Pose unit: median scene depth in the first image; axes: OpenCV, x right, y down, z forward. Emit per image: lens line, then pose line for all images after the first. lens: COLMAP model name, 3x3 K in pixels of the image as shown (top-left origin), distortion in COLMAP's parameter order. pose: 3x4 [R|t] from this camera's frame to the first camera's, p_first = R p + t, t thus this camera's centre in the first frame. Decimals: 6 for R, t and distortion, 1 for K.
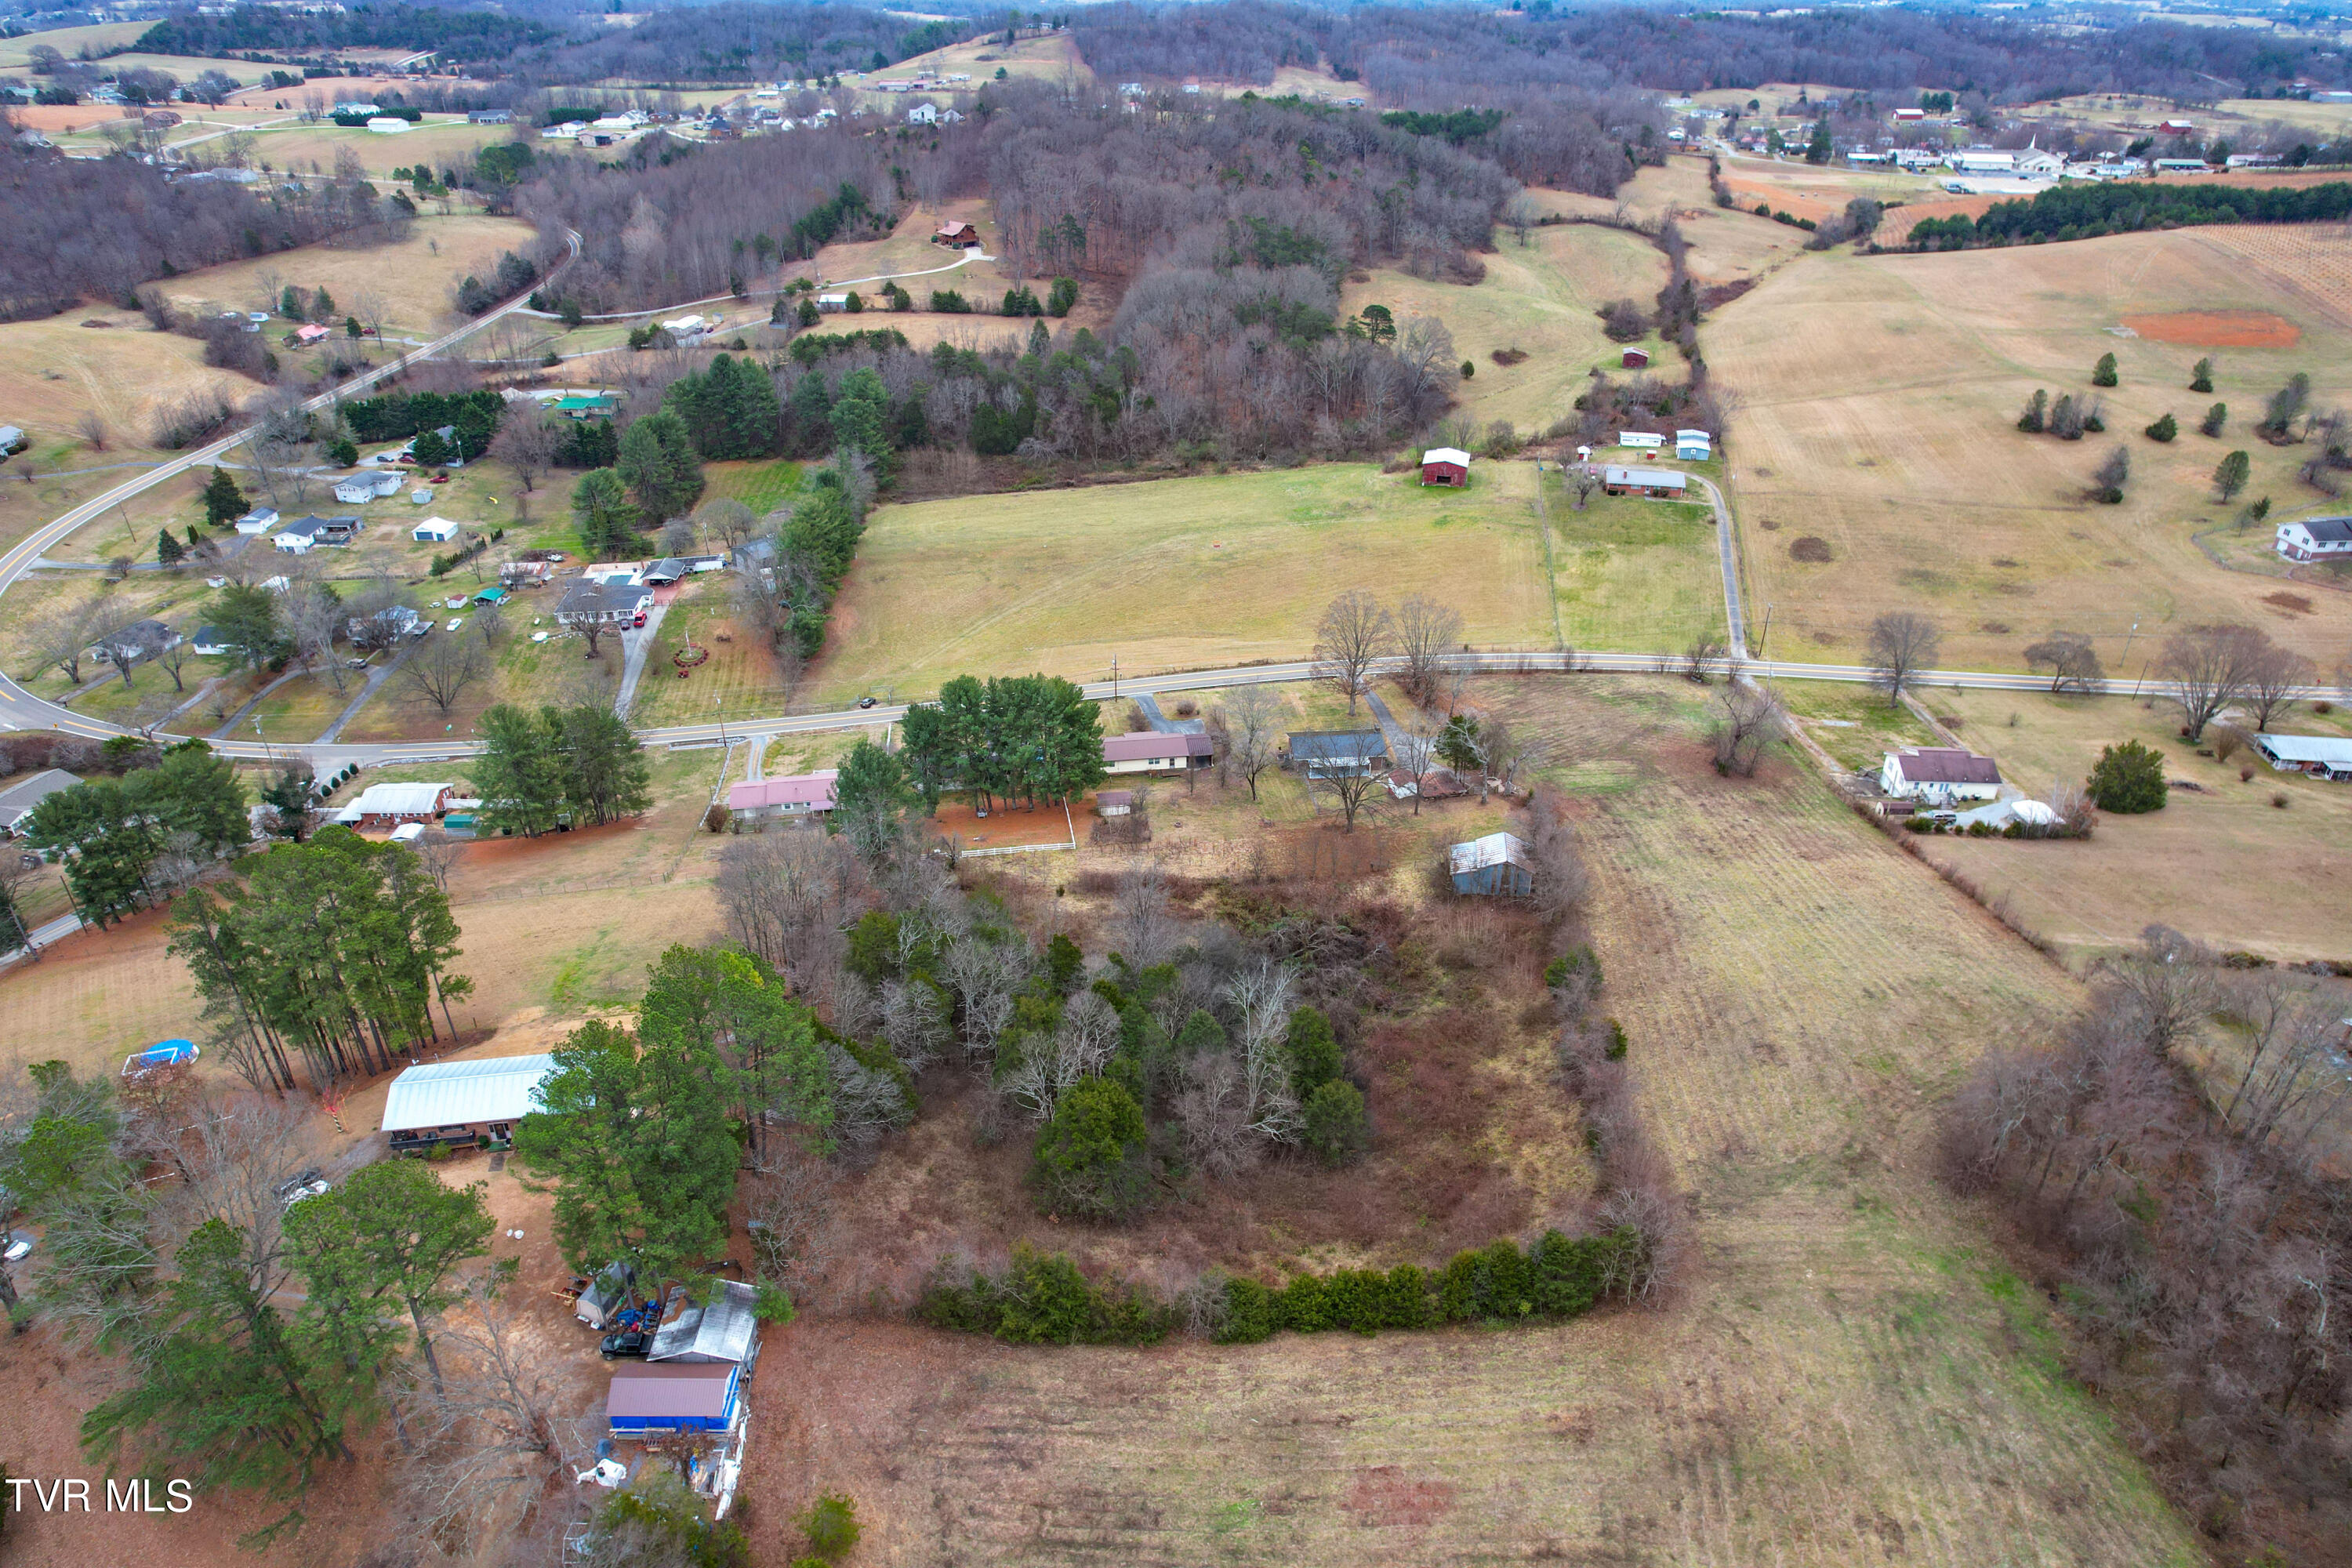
lens RADIAL K [[1506.6, 0, 1177.0], [0, 1506.6, 799.5], [0, 0, 1]] dist [-0.083510, 0.075289]
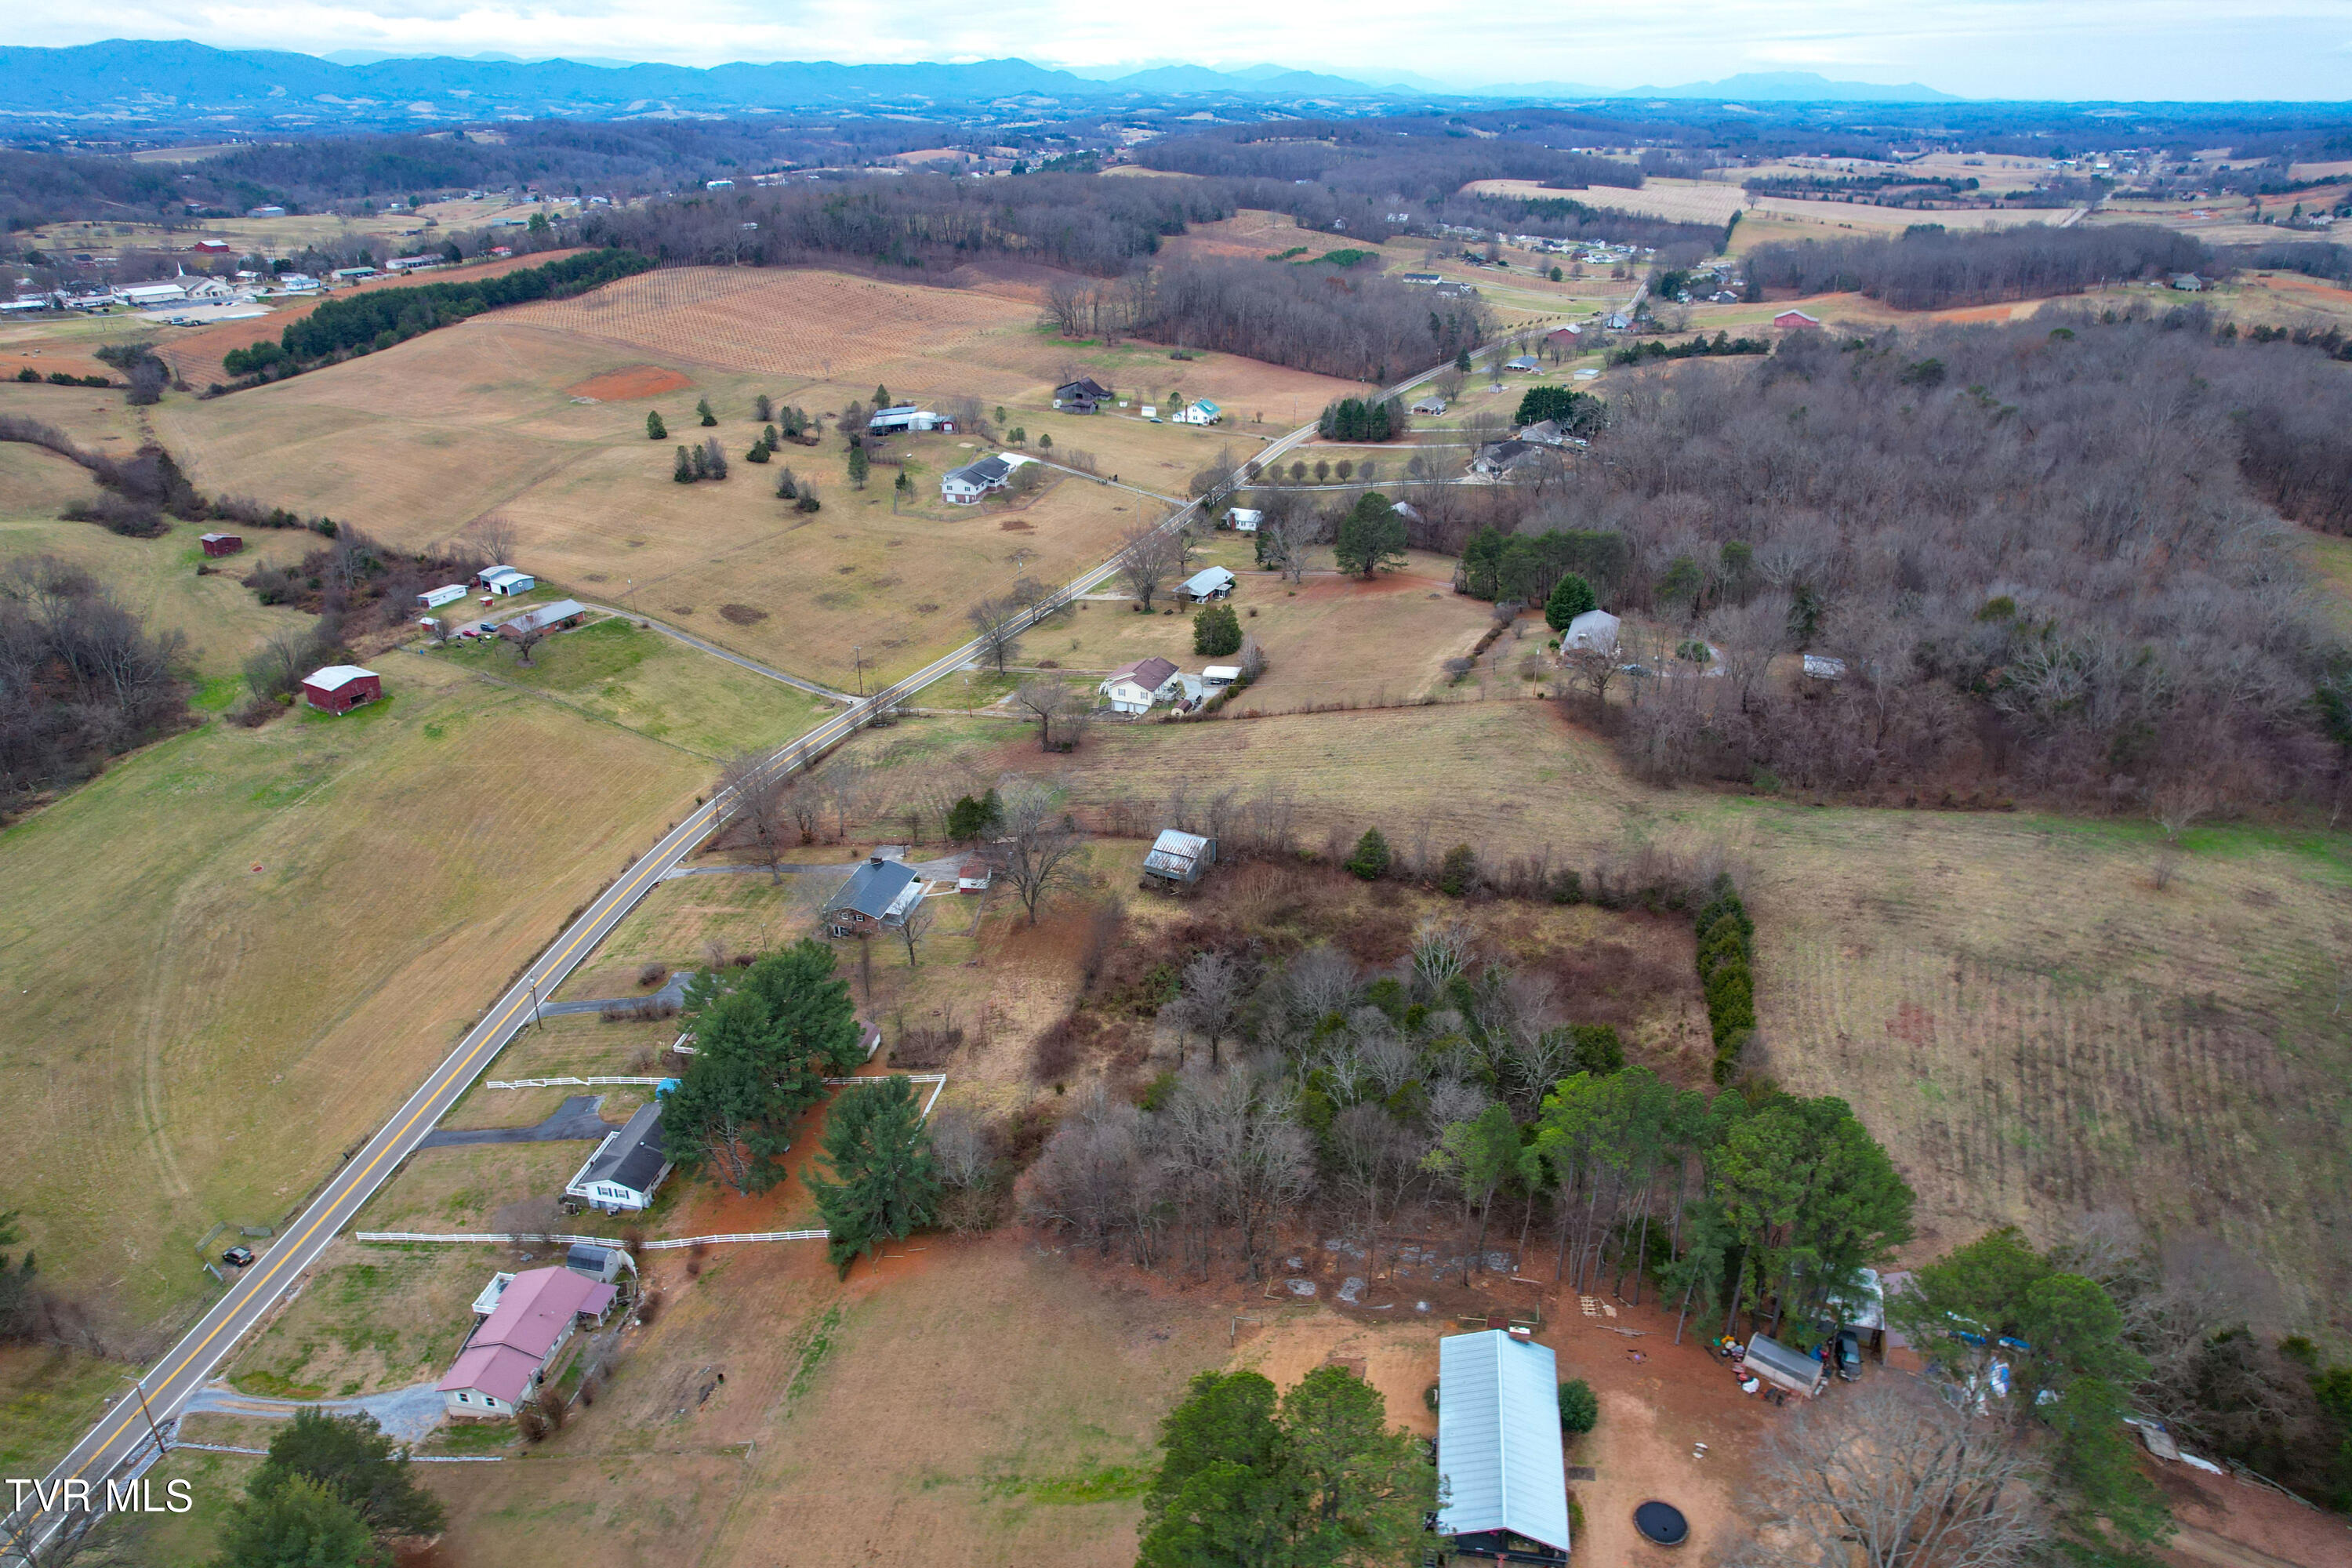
lens RADIAL K [[1506.6, 0, 1177.0], [0, 1506.6, 799.5], [0, 0, 1]] dist [-0.083510, 0.075289]
pose [[0.314720, -0.413207, 0.854524, -0.426865], [0.471092, 0.849563, 0.237306, -0.151509], [-0.824029, 0.327875, 0.462033, 0.263464]]
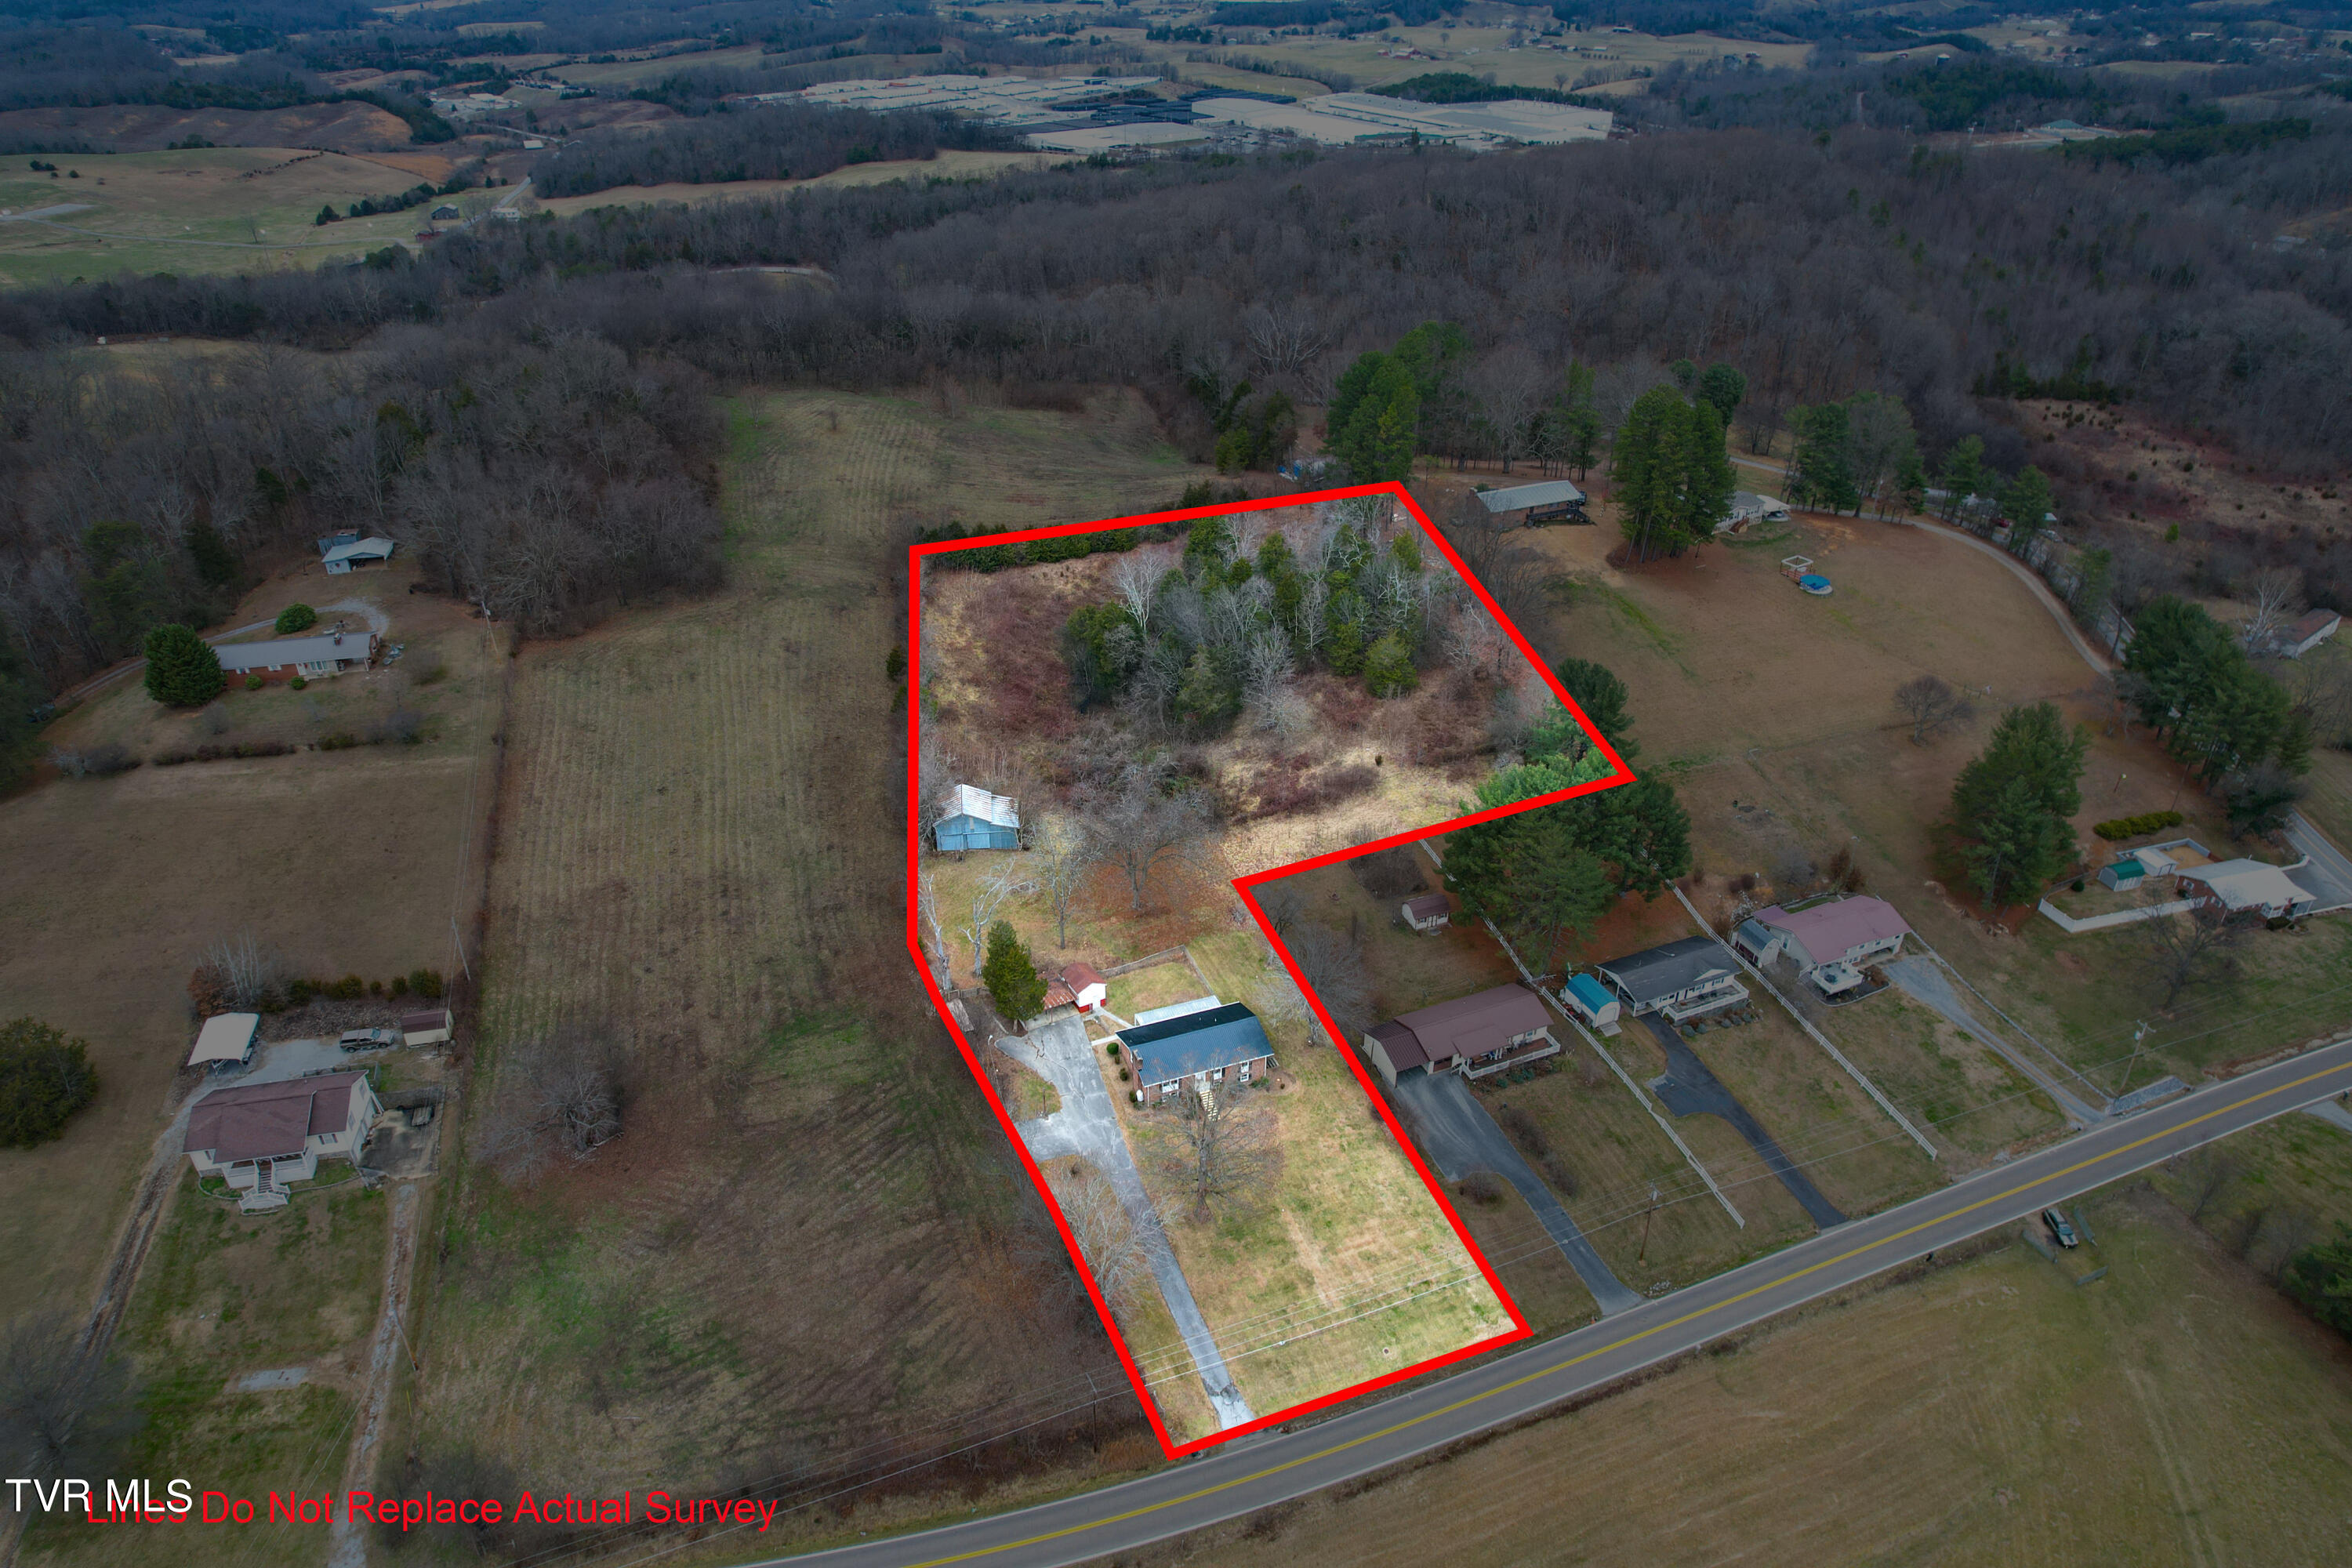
lens RADIAL K [[1506.6, 0, 1177.0], [0, 1506.6, 799.5], [0, 0, 1]] dist [-0.083510, 0.075289]
pose [[-0.963931, 0.132798, -0.230654, 0.174941], [-0.134535, 0.504637, 0.852785, -0.459117], [0.229645, 0.853057, -0.468569, 0.840698]]
